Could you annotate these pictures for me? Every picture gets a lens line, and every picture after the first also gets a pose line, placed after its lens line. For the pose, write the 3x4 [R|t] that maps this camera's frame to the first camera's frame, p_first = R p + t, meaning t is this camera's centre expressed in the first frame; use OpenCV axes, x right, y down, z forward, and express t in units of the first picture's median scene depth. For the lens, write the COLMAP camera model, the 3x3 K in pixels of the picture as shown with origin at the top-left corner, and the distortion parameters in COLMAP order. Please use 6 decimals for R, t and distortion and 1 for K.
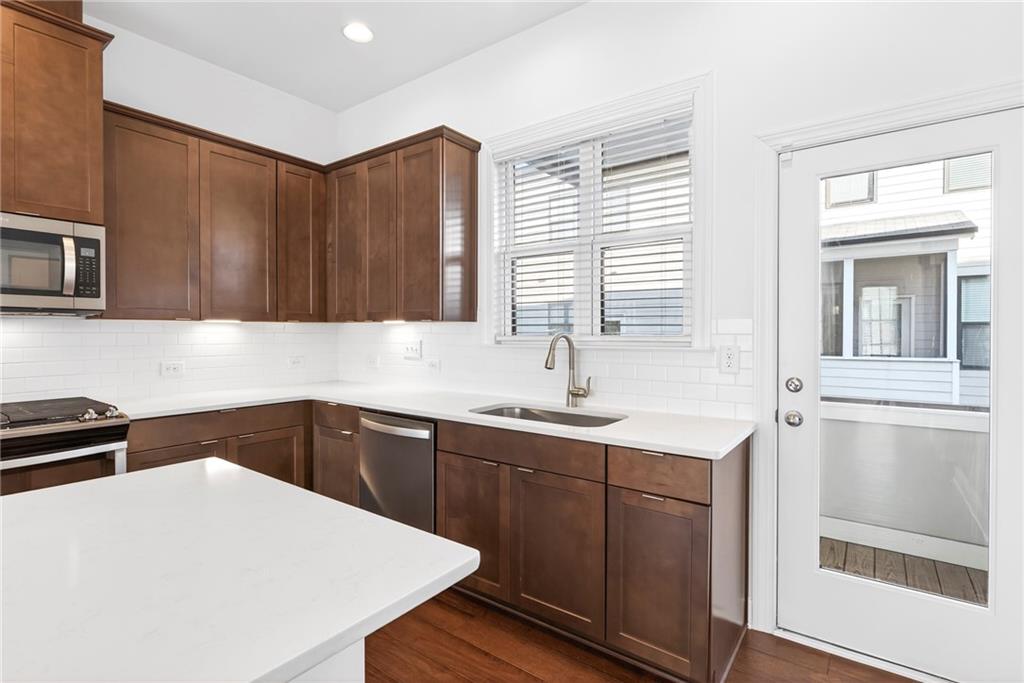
lens RADIAL K [[492.4, 0, 508.2], [0, 492.4, 338.3], [0, 0, 1]] dist [0.002975, -0.003673]
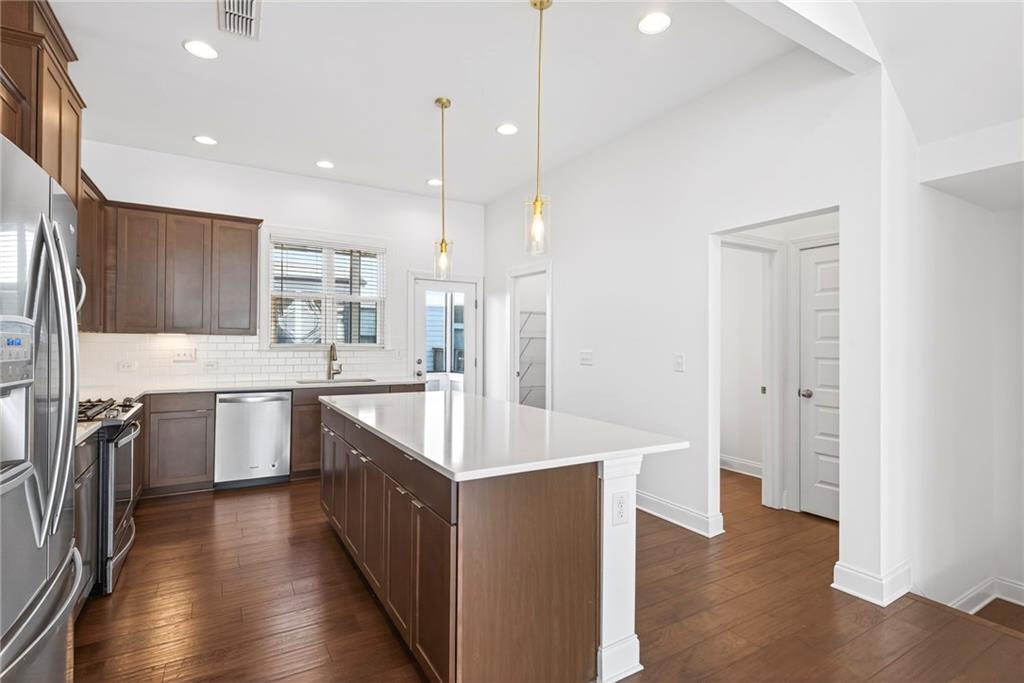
lens RADIAL K [[492.4, 0, 510.8], [0, 492.4, 338.6], [0, 0, 1]] dist [0.002975, -0.003673]
pose [[0.382689, 0.008215, 0.923841, -1.261434], [0.004410, 0.999933, -0.010718, -0.003251], [-0.923867, 0.008176, 0.382627, -0.394074]]
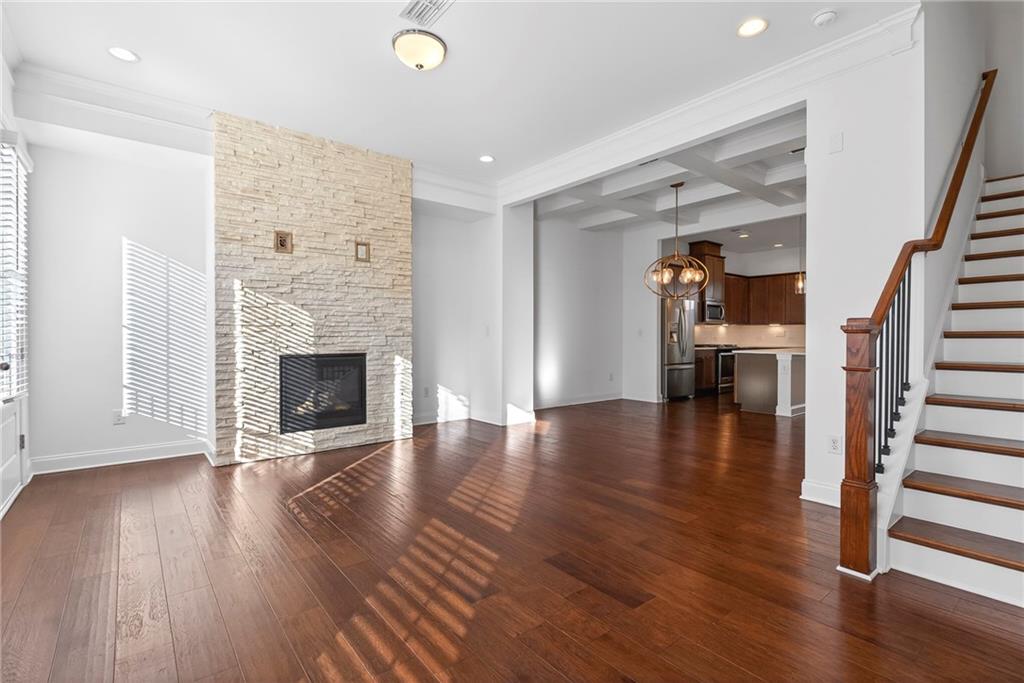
lens RADIAL K [[474.0, 0, 513.4], [0, 474.0, 338.5], [0, 0, 1]] dist [0.005281, -0.003061]
pose [[0.970389, -0.000591, -0.241545, -1.298131], [-0.000700, 0.999986, -0.005259, 0.083870], [0.241545, 0.005273, 0.970375, -2.760144]]
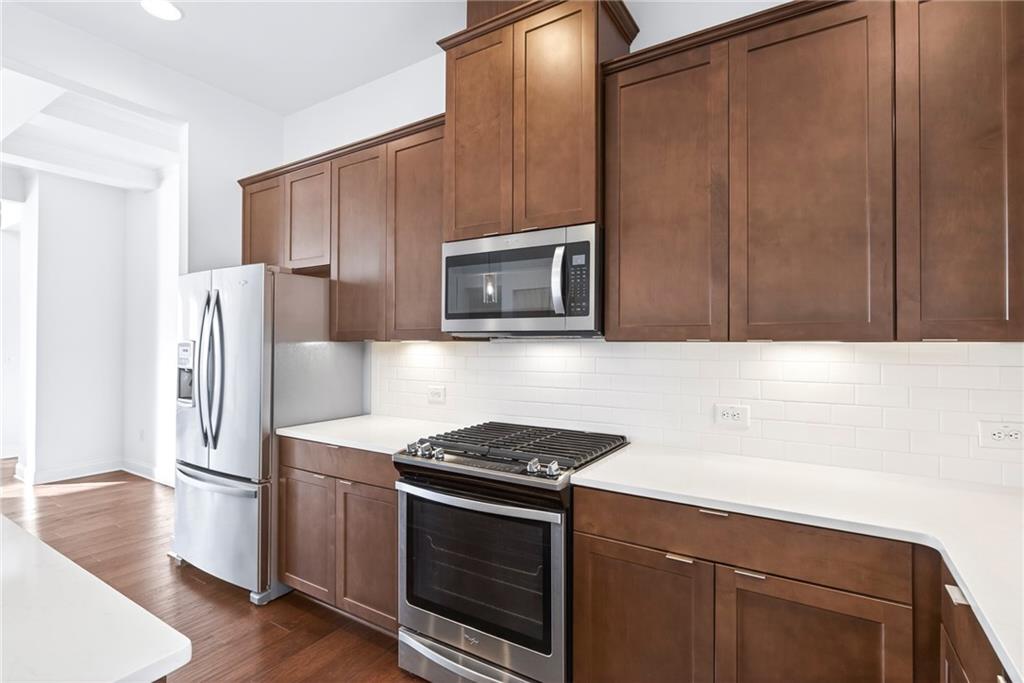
lens RADIAL K [[492.4, 0, 509.7], [0, 492.4, 338.8], [0, 0, 1]] dist [0.002975, -0.003673]
pose [[0.075671, -0.009796, -0.997085, -0.048957], [-0.012611, 0.999862, -0.010780, -0.028351], [0.997053, 0.013390, 0.075537, 0.659220]]
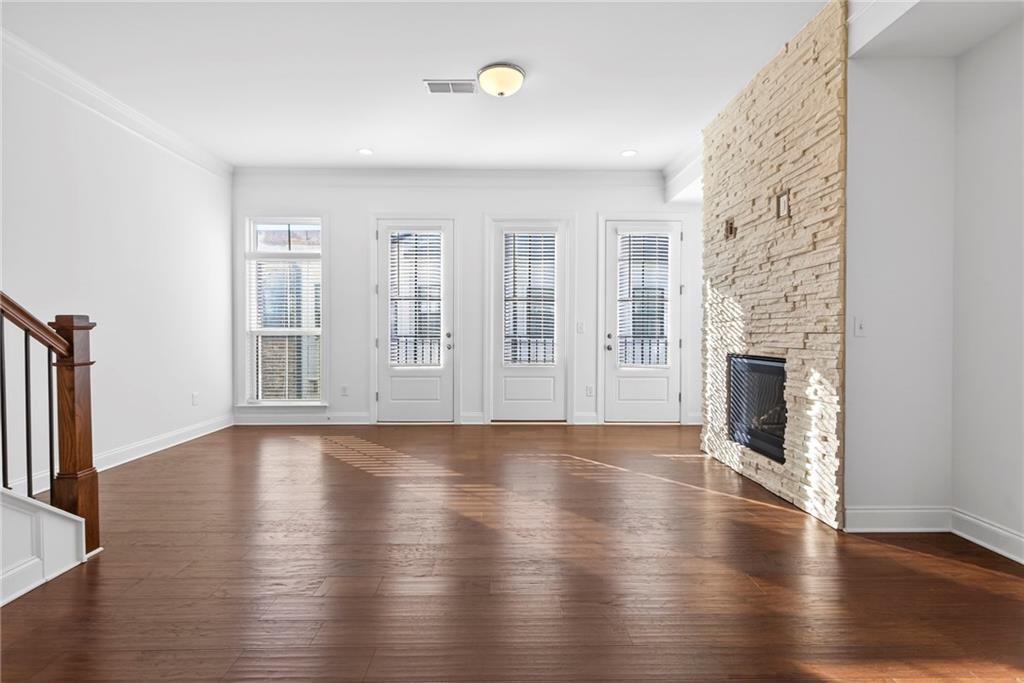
lens RADIAL K [[474.0, 0, 508.6], [0, 474.0, 339.0], [0, 0, 1]] dist [0.005281, -0.003061]
pose [[-0.795120, 0.007825, -0.606402, -1.045596], [-0.006055, 0.999764, 0.020840, 0.062996], [0.606422, 0.020242, -0.794885, -0.833646]]
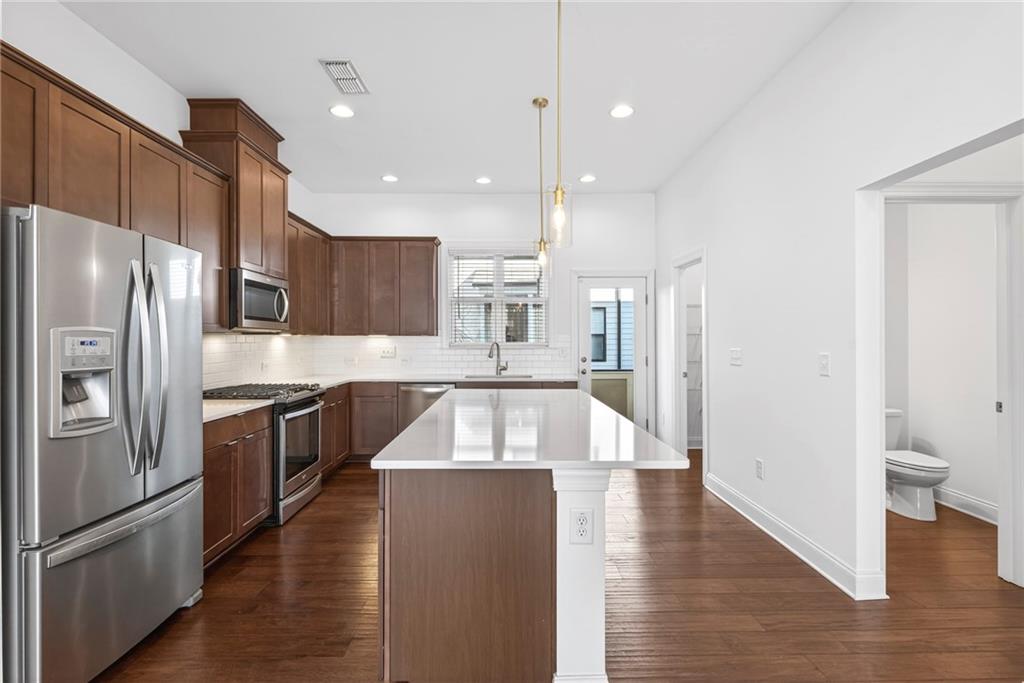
lens RADIAL K [[492.4, 0, 510.3], [0, 492.4, 338.7], [0, 0, 1]] dist [0.002975, -0.003673]
pose [[0.793923, -0.002381, 0.608014, -1.019453], [0.011051, 0.999884, -0.010514, 0.000010], [-0.607918, 0.015066, 0.793857, -0.688046]]
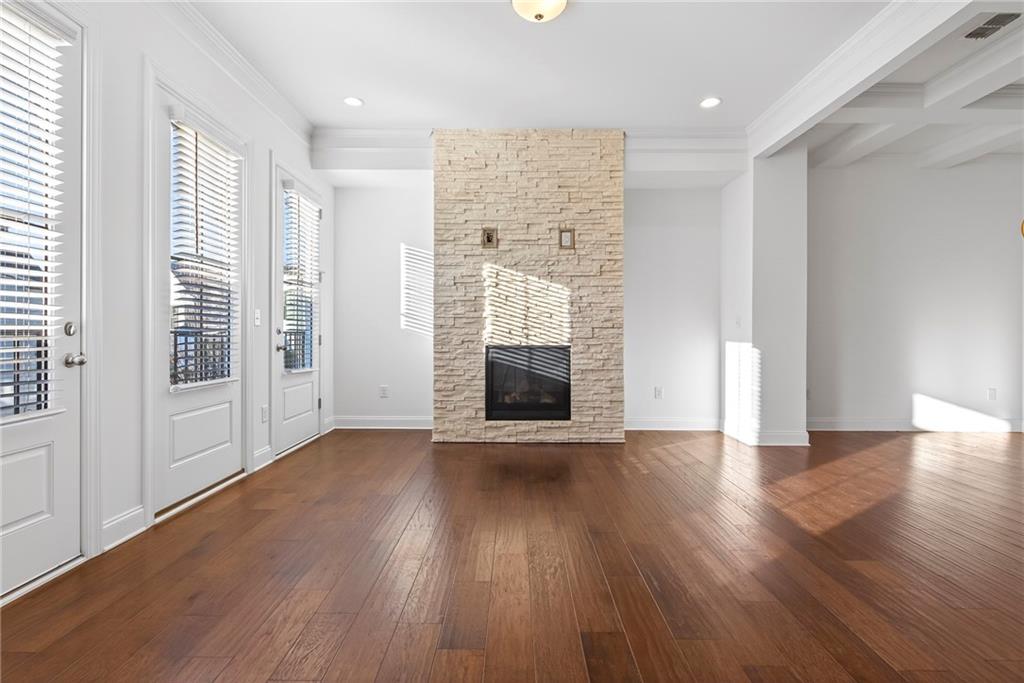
lens RADIAL K [[492.4, 0, 520.4], [0, 492.4, 333.2], [0, 0, 1]] dist [0.002975, -0.003673]
pose [[0.602578, 0.005573, -0.798040, -1.006626], [-0.009691, 0.999953, -0.000334, 0.087711], [0.798001, 0.007935, 0.602604, -2.391909]]
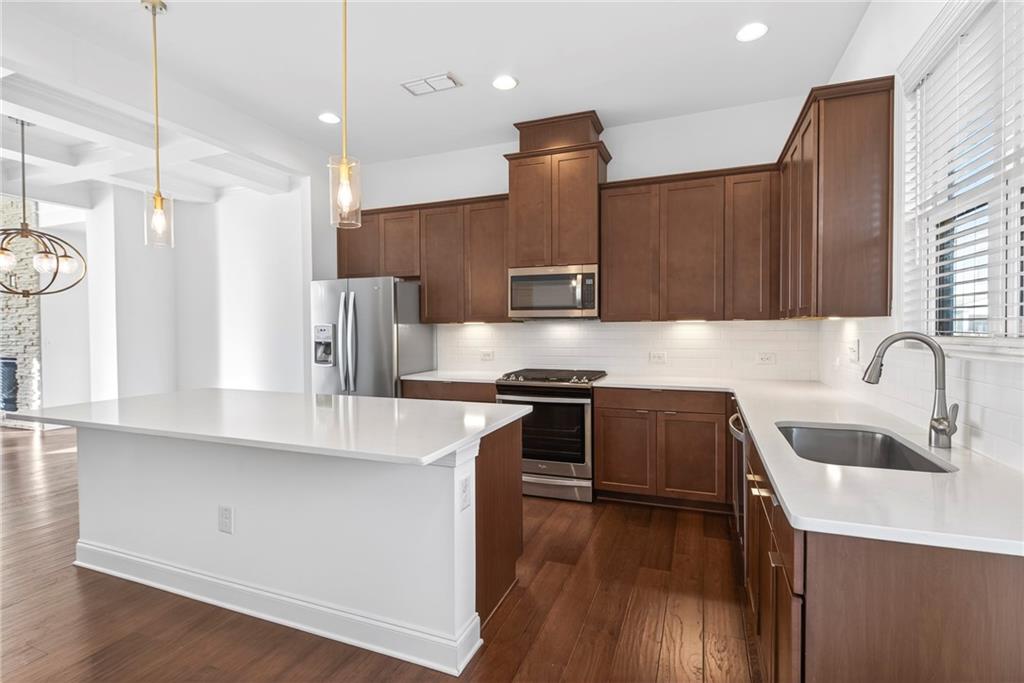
lens RADIAL K [[492.4, 0, 510.5], [0, 492.4, 338.6], [0, 0, 1]] dist [0.002975, -0.003673]
pose [[0.263460, 0.016669, -0.964526, 0.524437], [-0.004799, 0.999861, 0.015969, -0.007974], [0.964658, 0.000421, 0.263504, 0.251916]]
